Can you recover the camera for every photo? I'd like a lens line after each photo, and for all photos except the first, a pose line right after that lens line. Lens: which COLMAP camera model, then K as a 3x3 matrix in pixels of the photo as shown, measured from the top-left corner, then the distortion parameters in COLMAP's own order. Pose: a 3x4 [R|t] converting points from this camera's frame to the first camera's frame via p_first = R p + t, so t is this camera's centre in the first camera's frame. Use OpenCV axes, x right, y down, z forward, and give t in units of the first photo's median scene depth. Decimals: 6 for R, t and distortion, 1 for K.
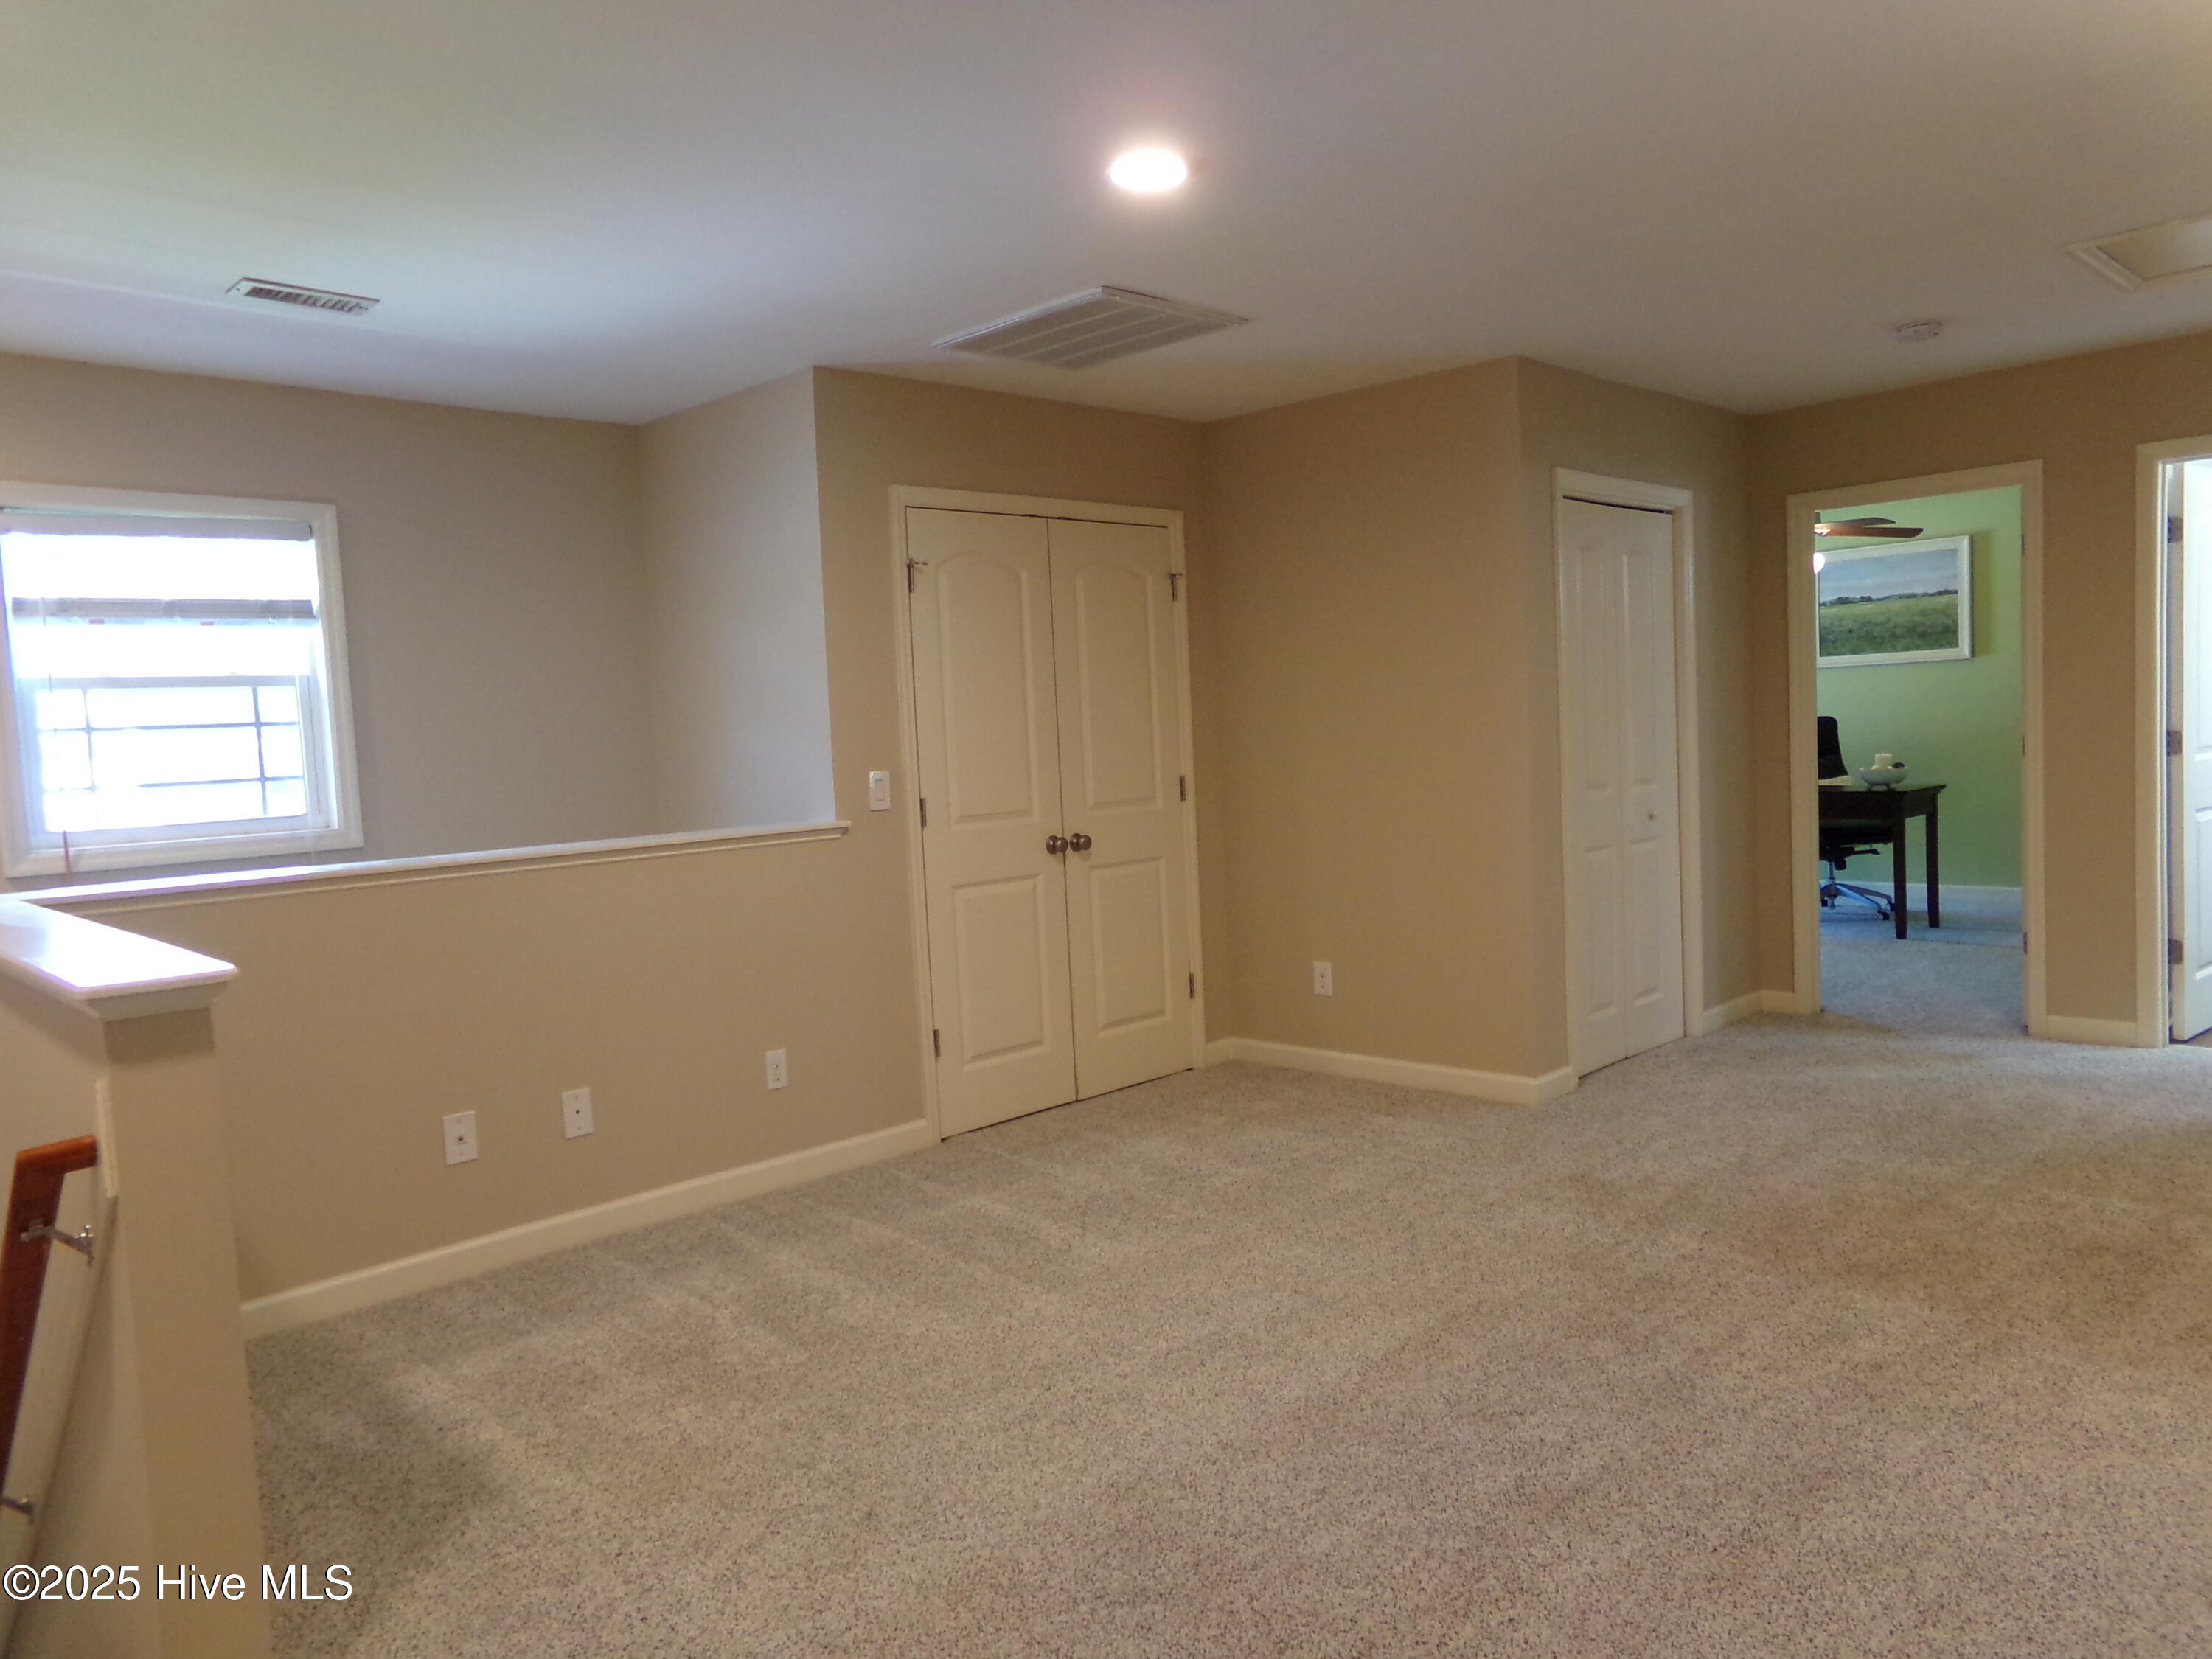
lens RADIAL K [[1564.7, 0, 1106.0], [0, 1564.7, 829.5], [0, 0, 1]] dist [0.007071, 0.002075]
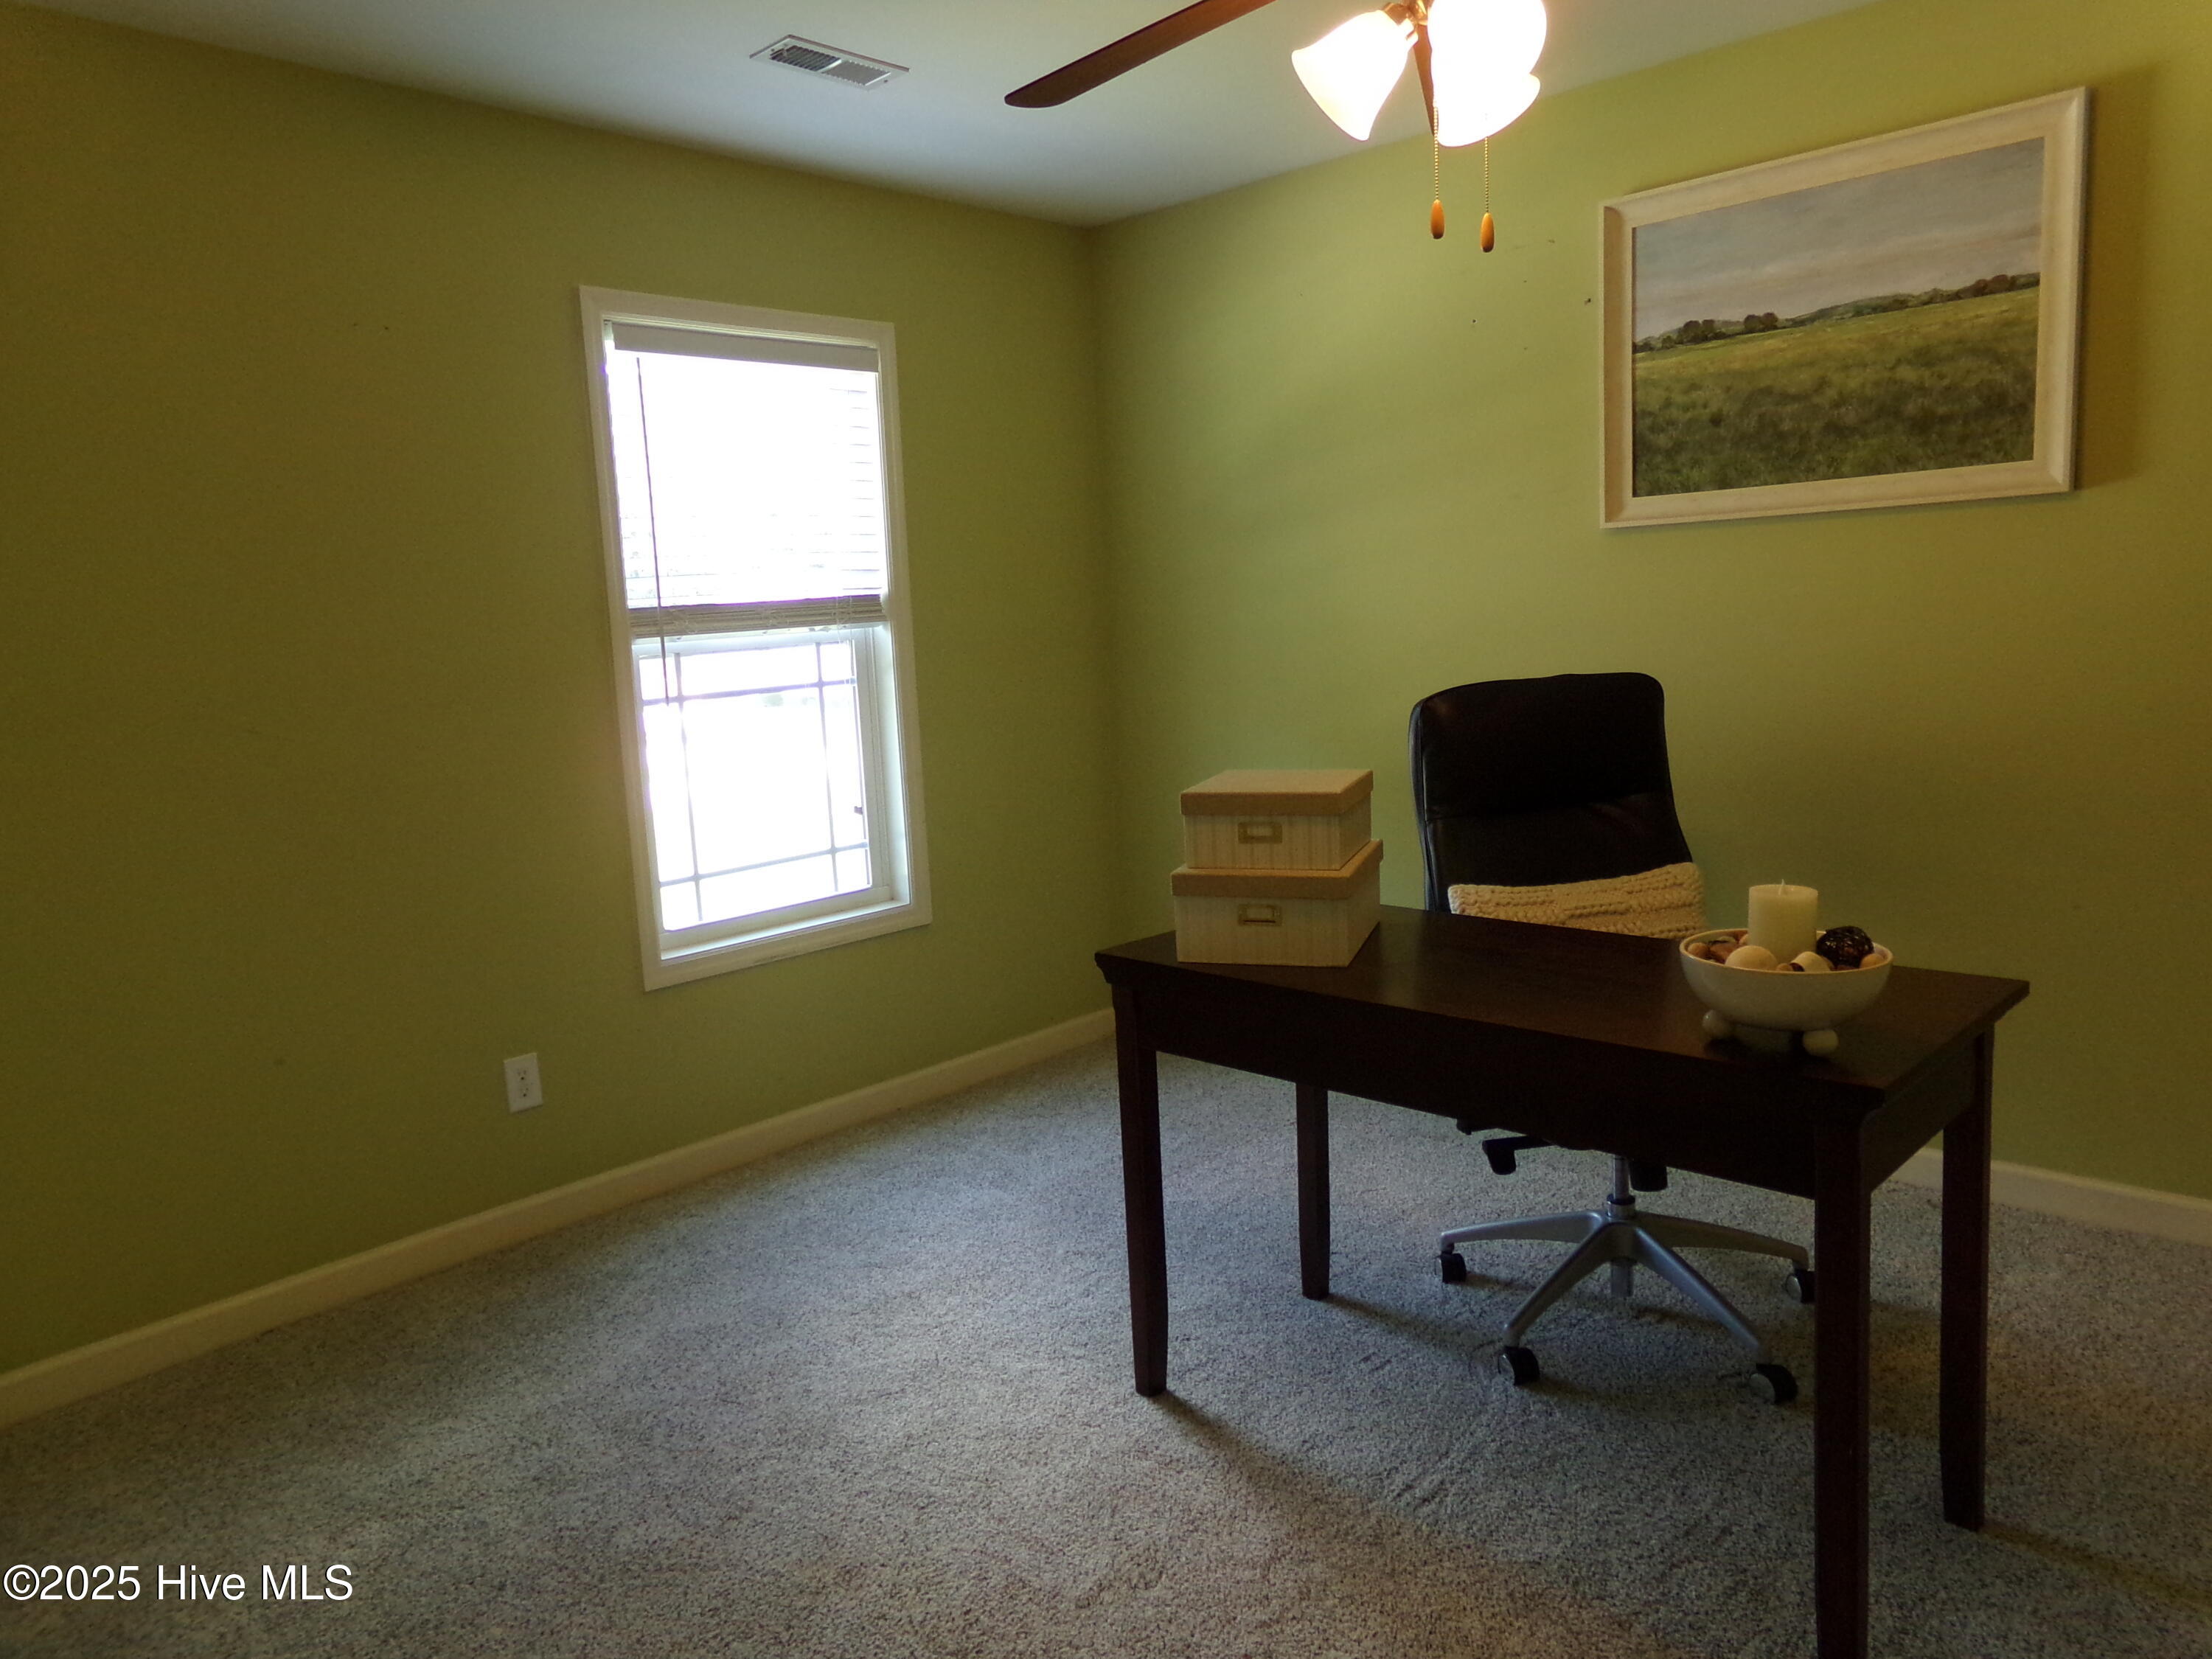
lens RADIAL K [[1564.7, 0, 1106.0], [0, 1564.7, 829.5], [0, 0, 1]] dist [0.007071, 0.002075]
pose [[0.999212, -0.010902, 0.038176, 0.333481], [0.007712, 0.996542, 0.082733, -0.066904], [-0.038946, -0.082374, 0.995840, 0.666702]]
